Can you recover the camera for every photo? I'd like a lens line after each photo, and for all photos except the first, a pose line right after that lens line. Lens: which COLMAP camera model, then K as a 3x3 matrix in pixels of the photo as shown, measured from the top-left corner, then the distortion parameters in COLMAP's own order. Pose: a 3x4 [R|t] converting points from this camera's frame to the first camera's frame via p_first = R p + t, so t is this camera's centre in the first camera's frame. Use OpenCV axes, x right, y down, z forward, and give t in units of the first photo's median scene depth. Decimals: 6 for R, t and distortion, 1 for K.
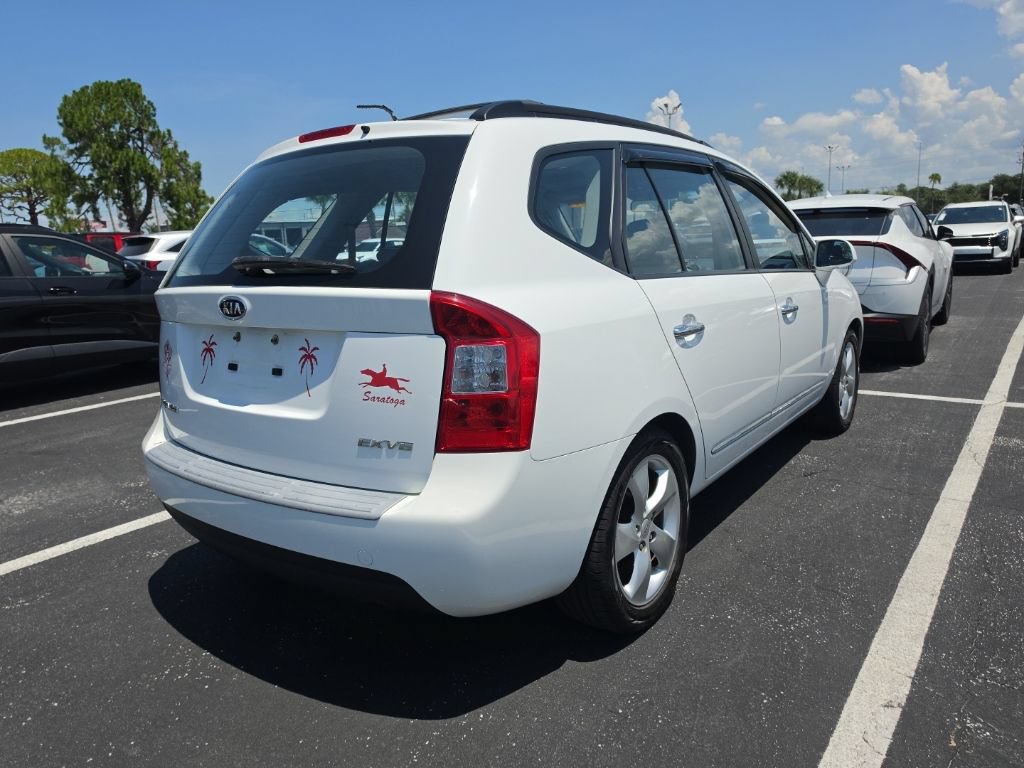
lens RADIAL K [[726.5, 0, 510.3], [0, 726.5, 359.3], [0, 0, 1]] dist [-0.003574, 0.000029]
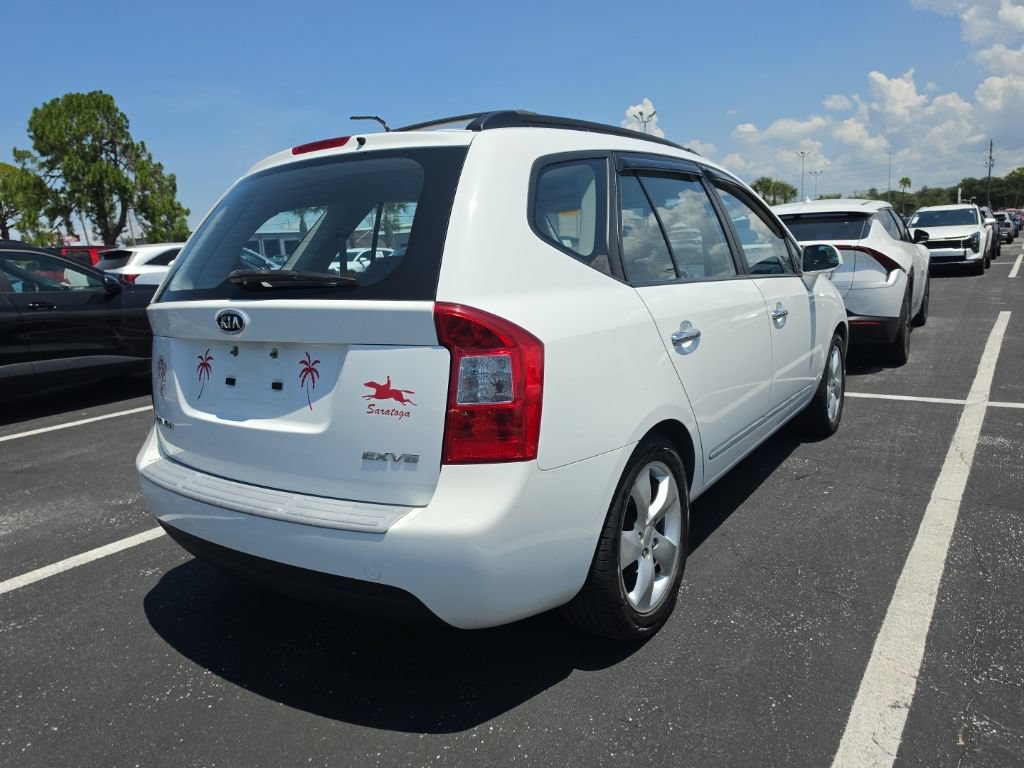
lens RADIAL K [[724.5, 0, 508.9], [0, 724.5, 364.4], [0, 0, 1]] dist [0.000794, -0.003891]
pose [[0.999532, -0.017225, 0.025272, -0.024627], [0.017326, 0.999843, -0.003769, -0.002235], [-0.025203, 0.004205, 0.999674, 0.003844]]
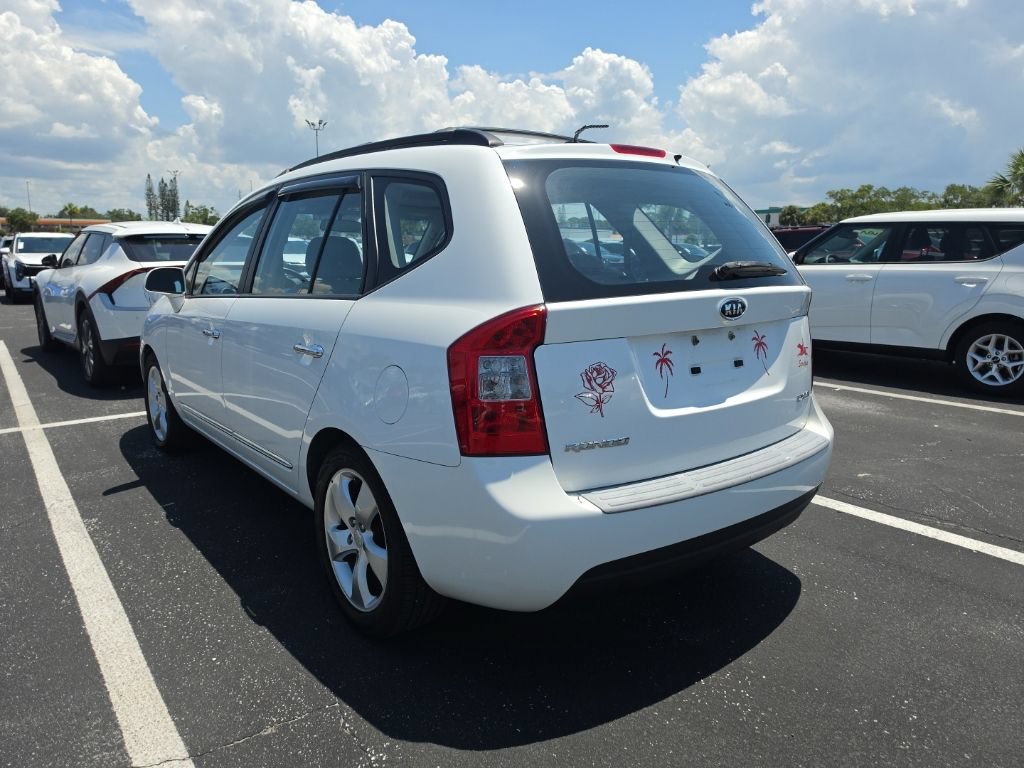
lens RADIAL K [[726.1, 0, 512.4], [0, 726.1, 342.6], [0, 0, 1]] dist [-0.003715, -0.002613]
pose [[0.263881, -0.078798, 0.961331, -1.242248], [0.147285, 0.988261, 0.040576, -0.093116], [-0.953244, 0.130883, 0.272389, 0.847730]]
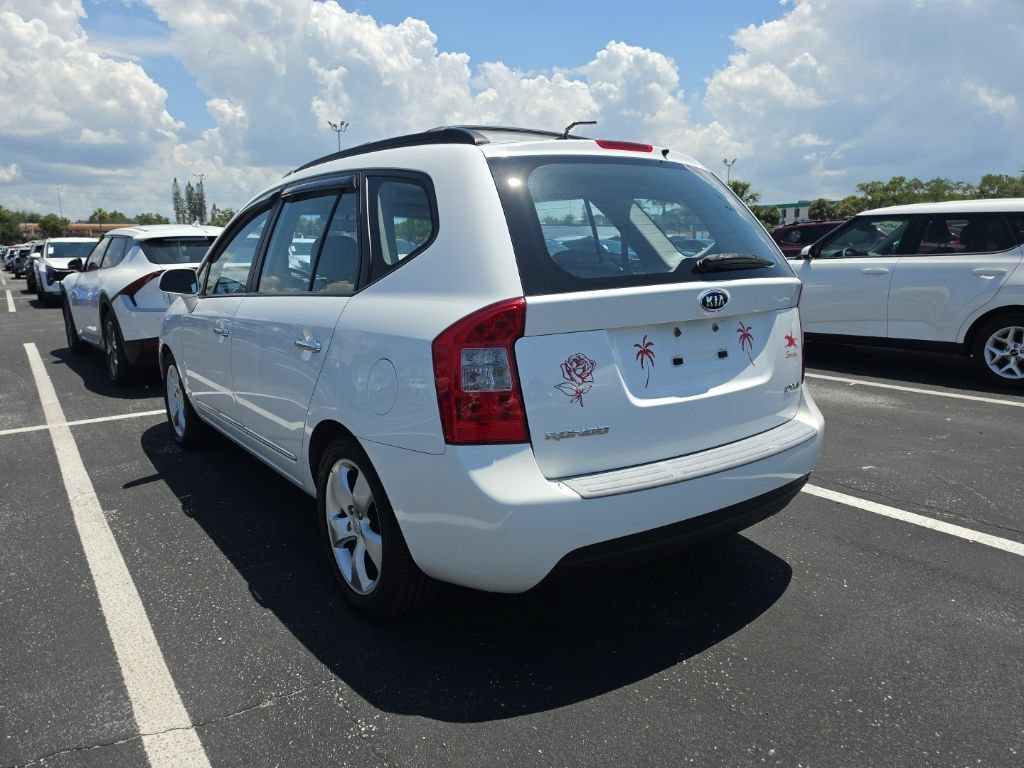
lens RADIAL K [[726.5, 0, 510.3], [0, 726.5, 359.3], [0, 0, 1]] dist [-0.003574, 0.000029]
pose [[0.298604, -0.104143, 0.948678, -1.256348], [0.157528, 0.985772, 0.058632, -0.079310], [-0.941287, 0.131935, 0.310761, 0.795092]]
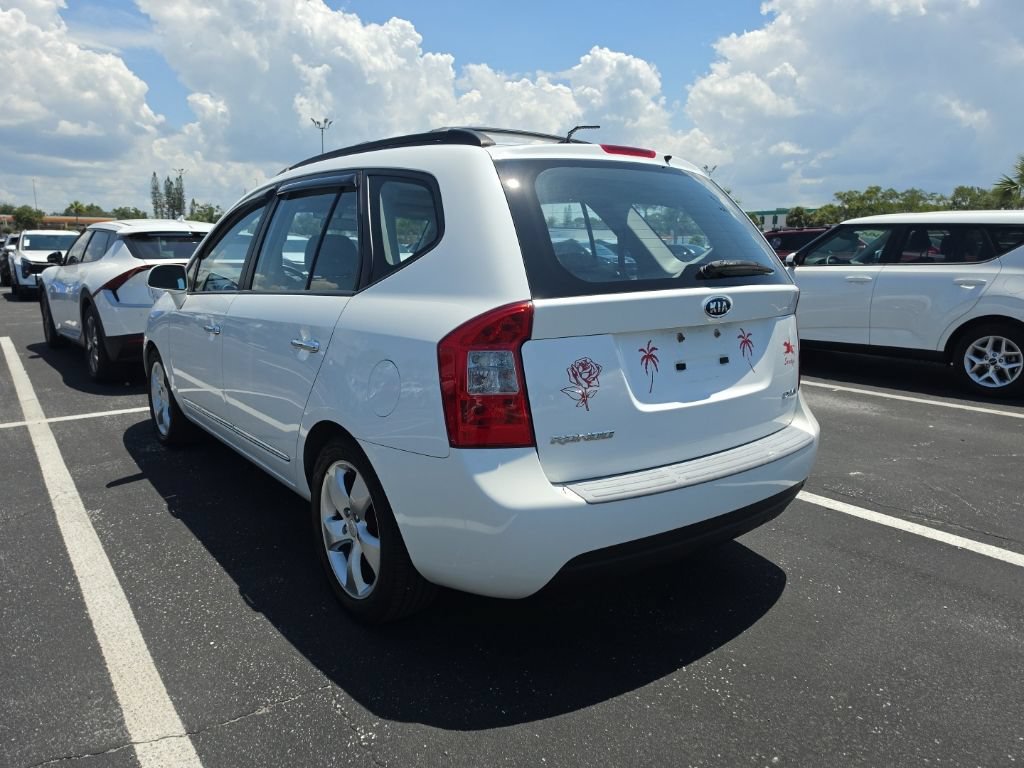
lens RADIAL K [[726.2, 0, 512.5], [0, 726.2, 352.3], [0, 0, 1]] dist [-0.002865, -0.002063]
pose [[0.270787, -0.089422, 0.958477, -1.259854], [0.141391, 0.988572, 0.052285, -0.085704], [-0.952199, 0.121362, 0.280336, 0.824022]]
